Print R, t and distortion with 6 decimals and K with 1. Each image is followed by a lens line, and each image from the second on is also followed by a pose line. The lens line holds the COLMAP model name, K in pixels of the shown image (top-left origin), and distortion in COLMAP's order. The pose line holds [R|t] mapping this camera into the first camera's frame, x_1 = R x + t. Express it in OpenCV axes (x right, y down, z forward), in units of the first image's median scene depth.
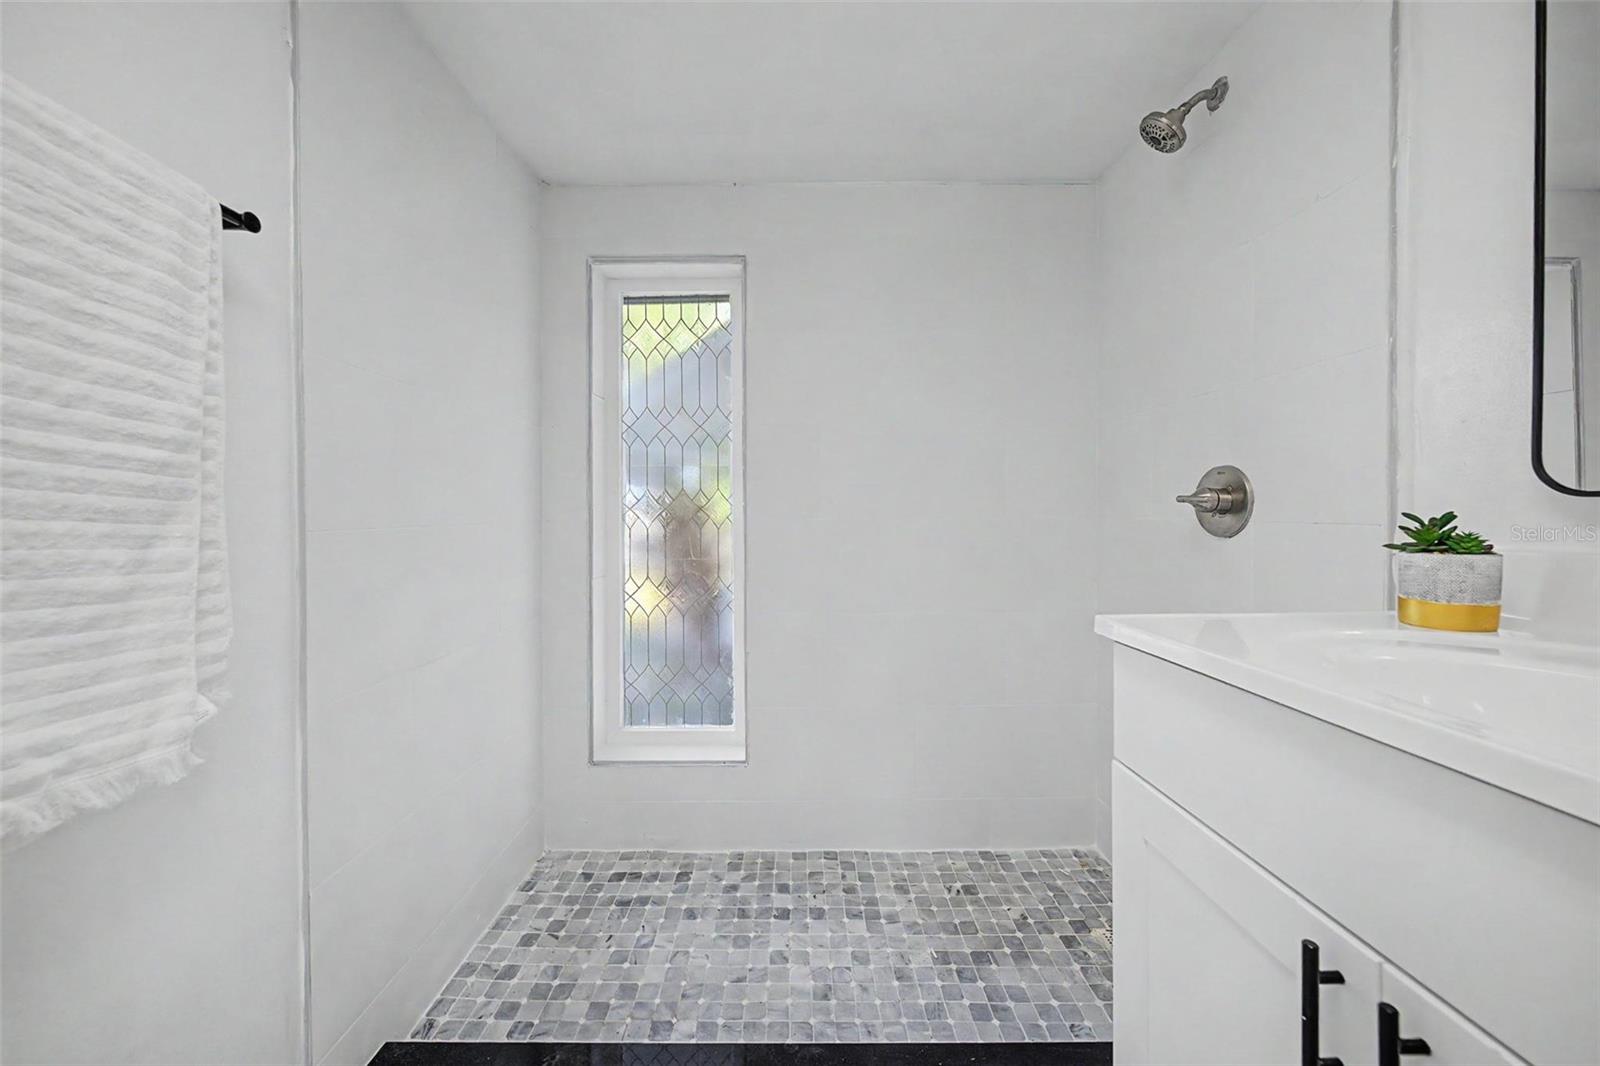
lens RADIAL K [[550.6, 0, 798.6], [0, 550.6, 515.8], [0, 0, 1]] dist [-0.004869, -0.000066]
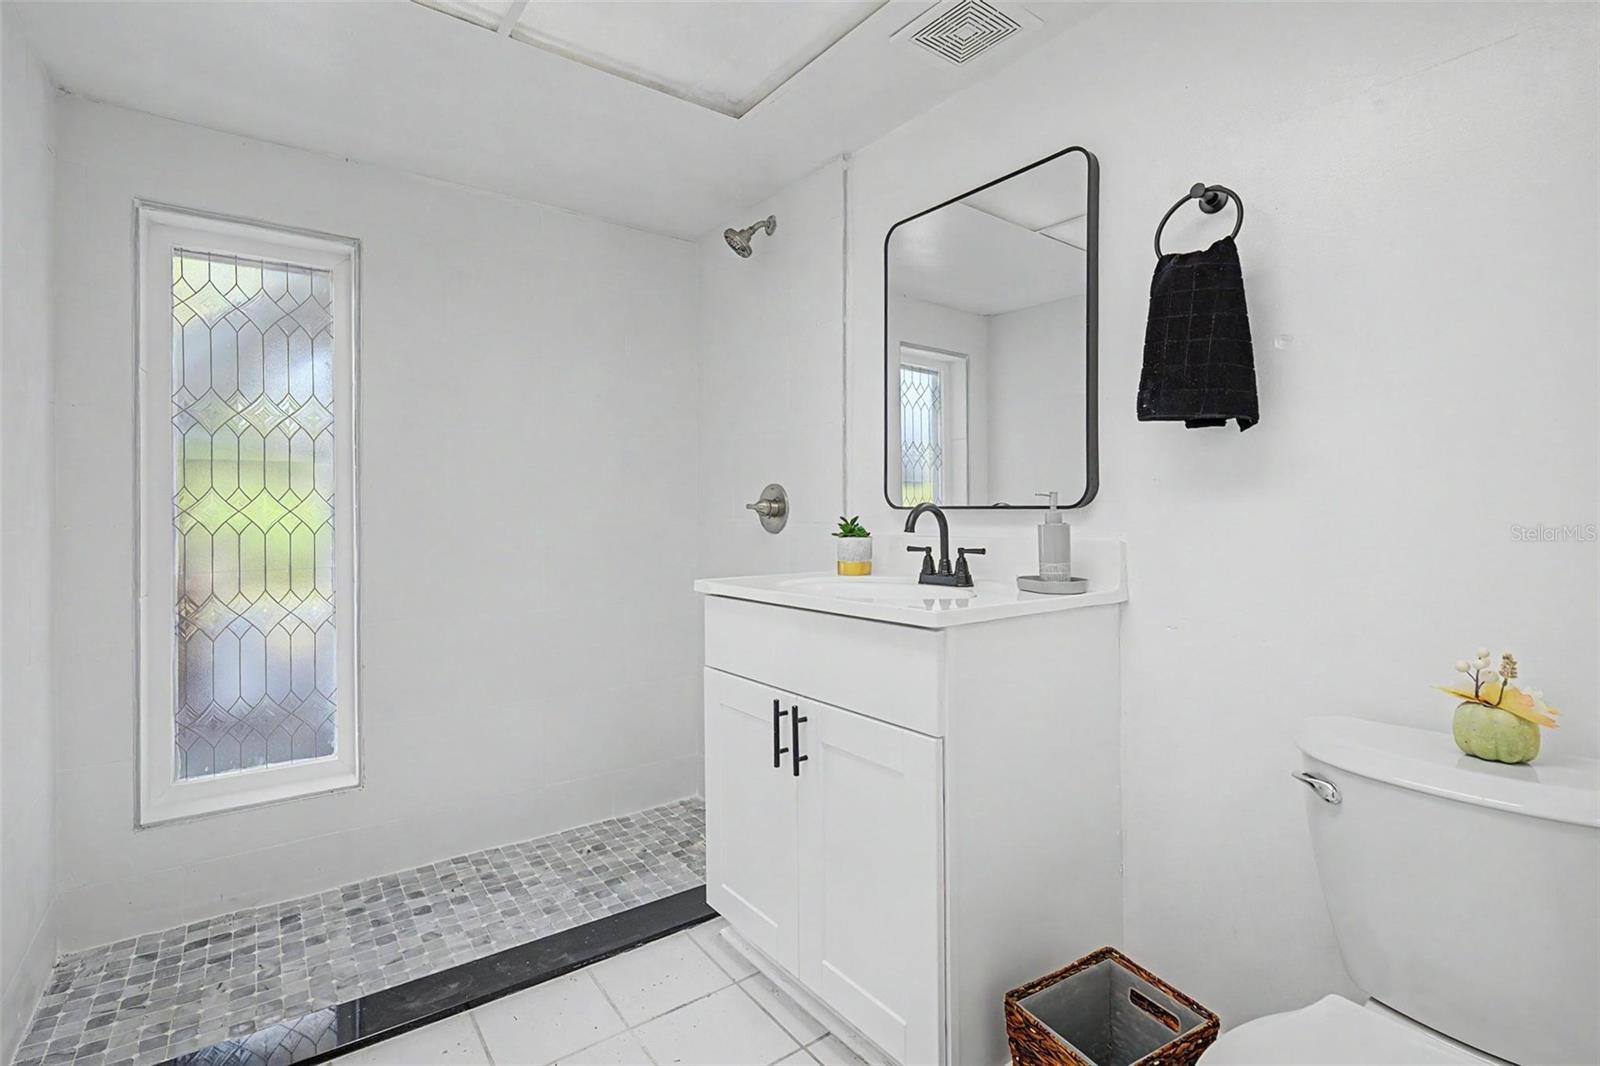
lens RADIAL K [[728.6, 0, 799.8], [0, 728.6, 522.6], [0, 0, 1]] dist [-0.002395, -0.000313]
pose [[0.805290, -0.004427, 0.592865, -0.257361], [0.001740, 0.999985, 0.005103, 0.000971], [-0.592879, -0.003078, 0.805286, -0.486538]]
